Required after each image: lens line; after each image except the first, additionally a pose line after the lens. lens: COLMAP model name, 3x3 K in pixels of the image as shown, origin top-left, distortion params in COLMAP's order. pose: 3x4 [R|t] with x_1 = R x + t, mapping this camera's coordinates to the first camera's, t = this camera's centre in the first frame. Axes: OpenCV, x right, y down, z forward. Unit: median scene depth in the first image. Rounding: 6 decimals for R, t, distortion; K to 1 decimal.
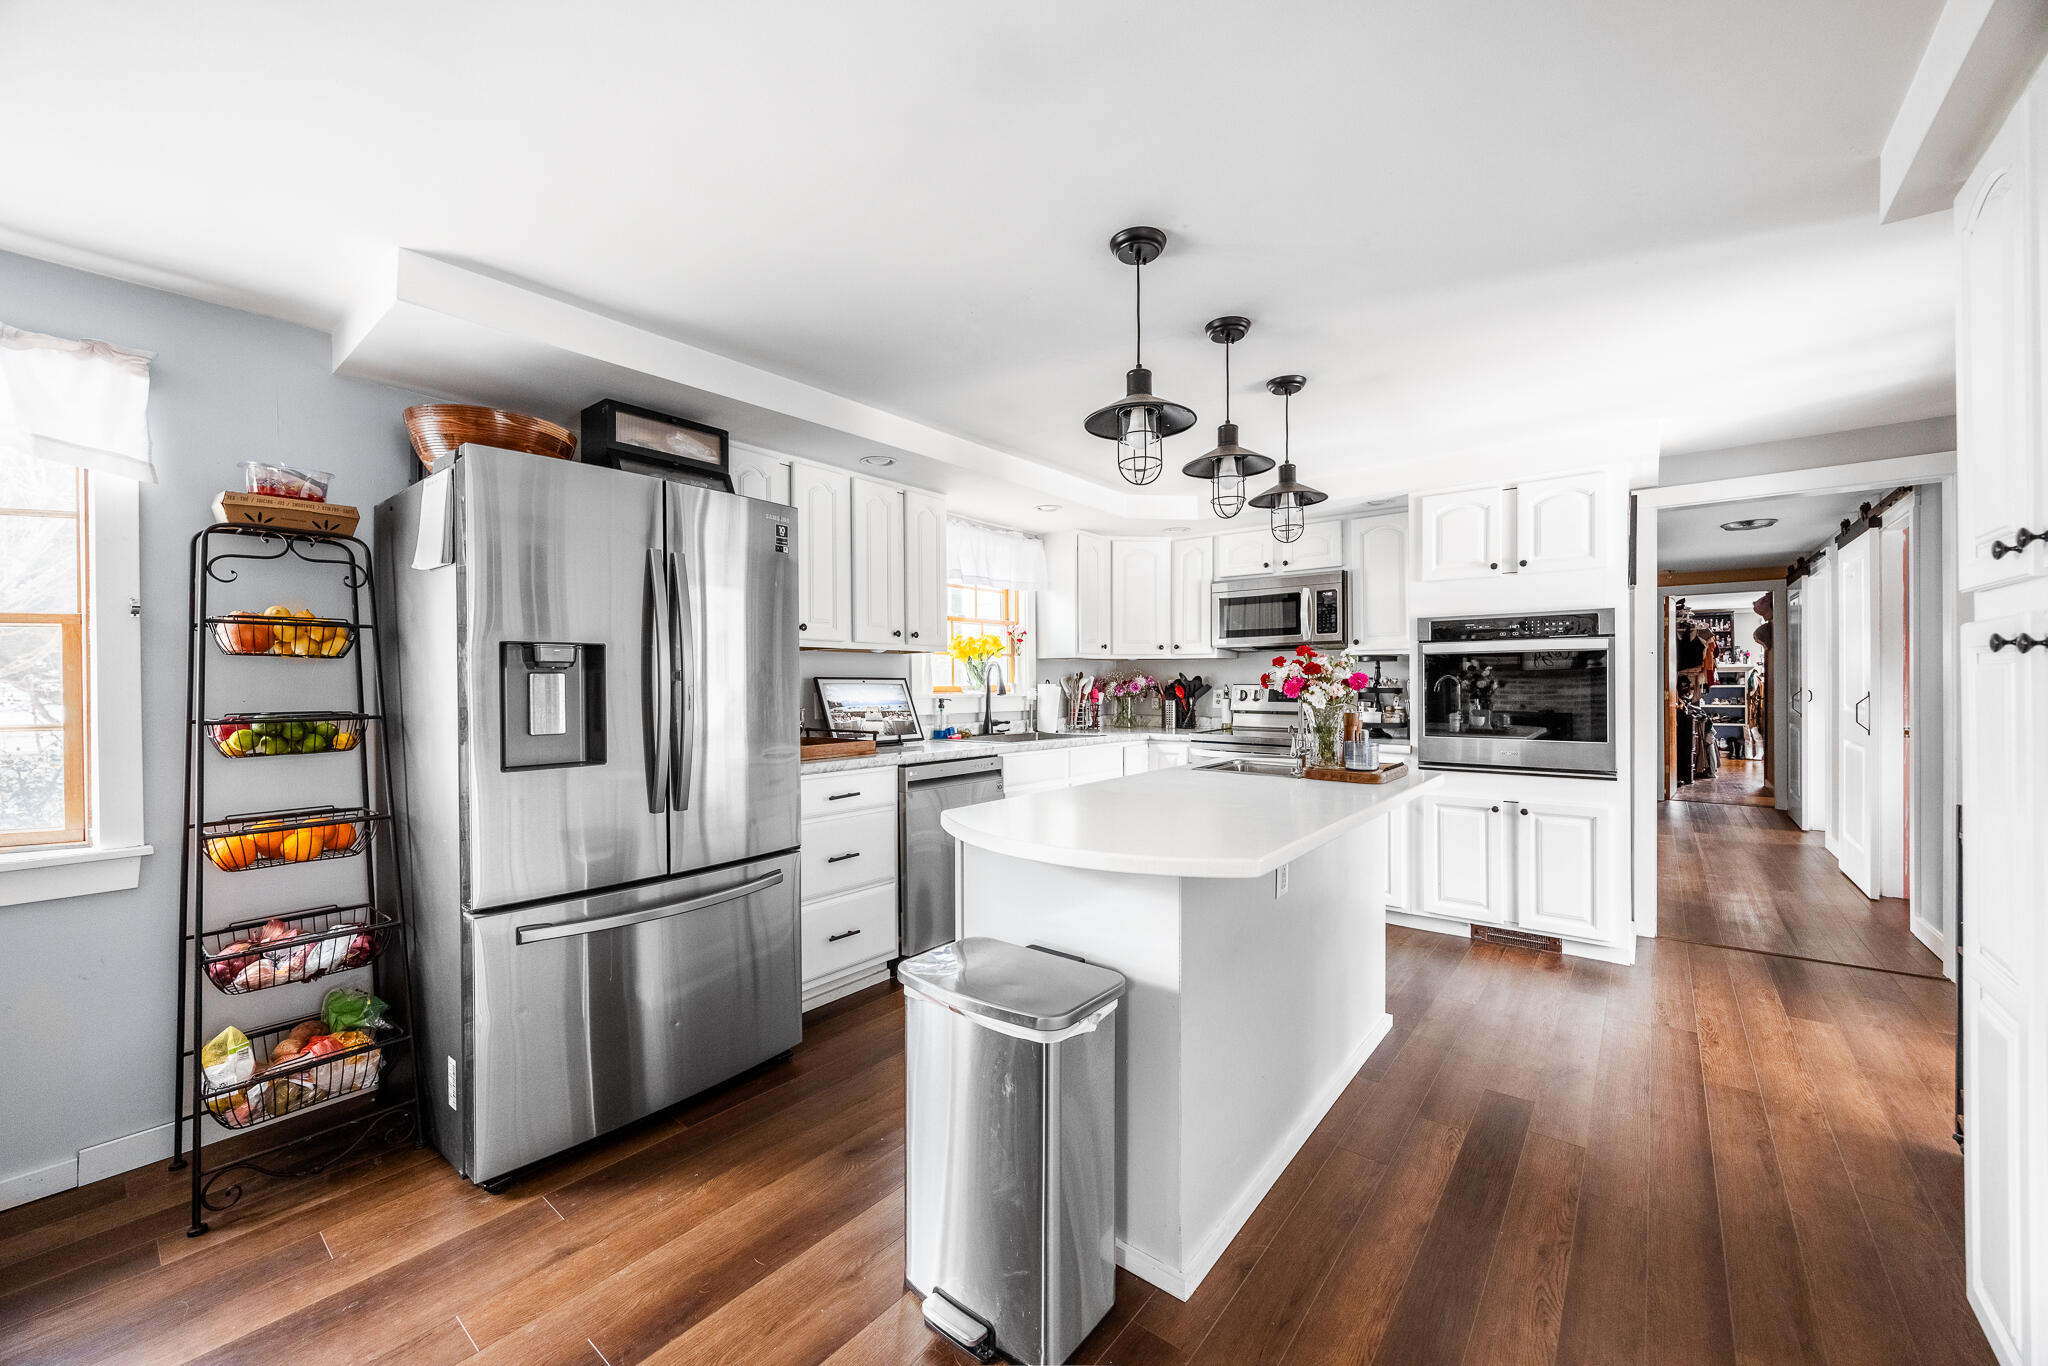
lens RADIAL K [[794.2, 0, 1030.6], [0, 794.2, 686.2], [0, 0, 1]] dist [0.000817, 0.000424]
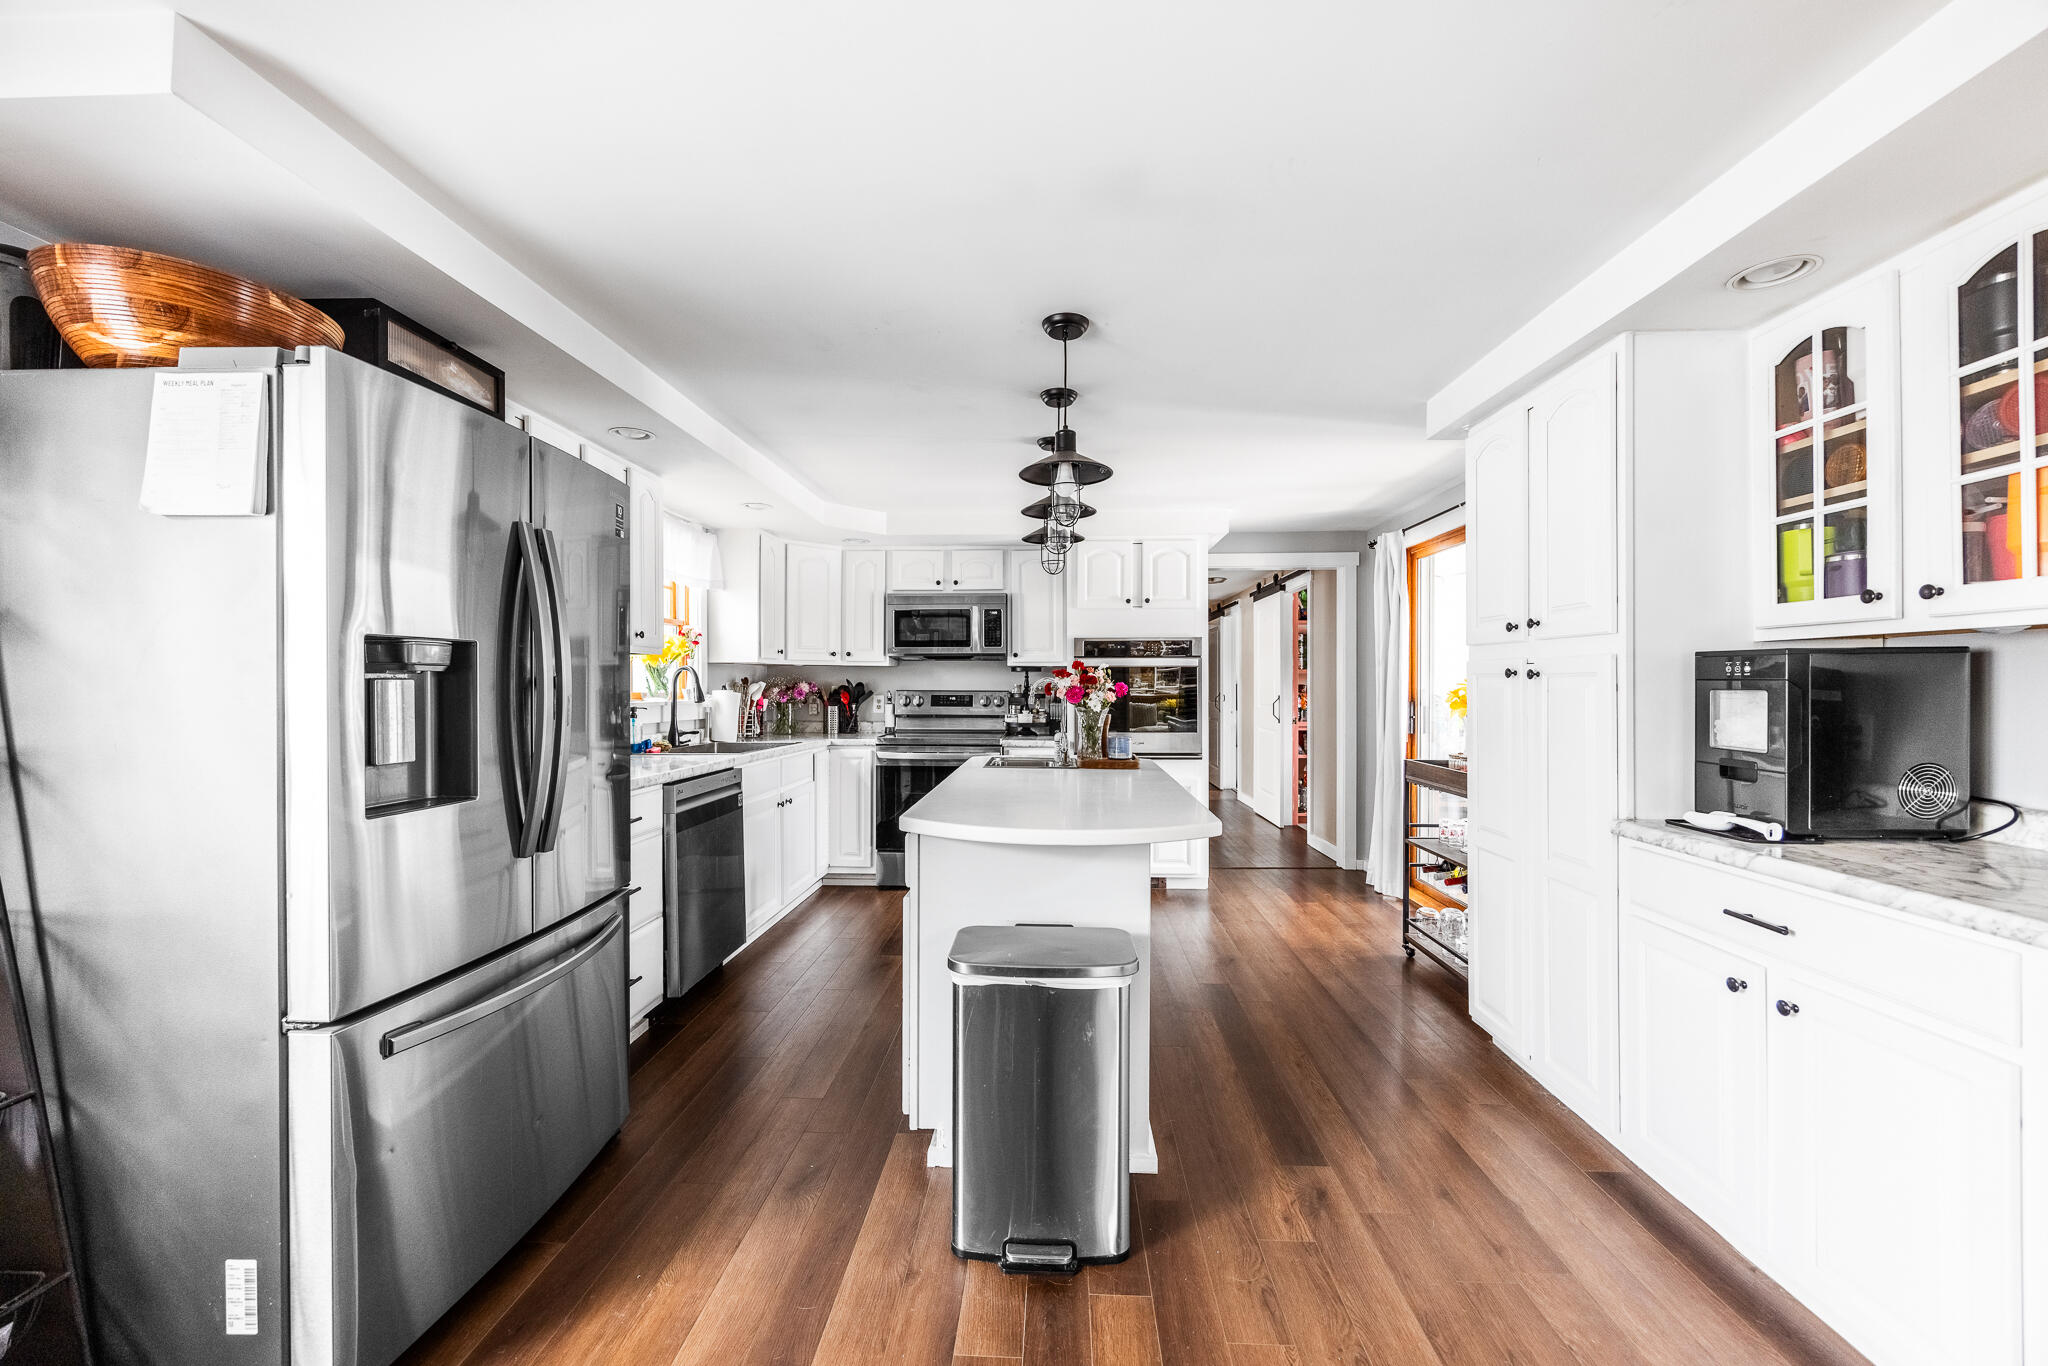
lens RADIAL K [[794.2, 0, 1054.8], [0, 794.2, 683.6], [0, 0, 1]] dist [0.000817, 0.000424]
pose [[0.794524, 0.005401, 0.607209, -0.252742], [-0.000165, 0.999962, -0.008678, -0.002719], [-0.607233, 0.006795, 0.794495, 0.025503]]
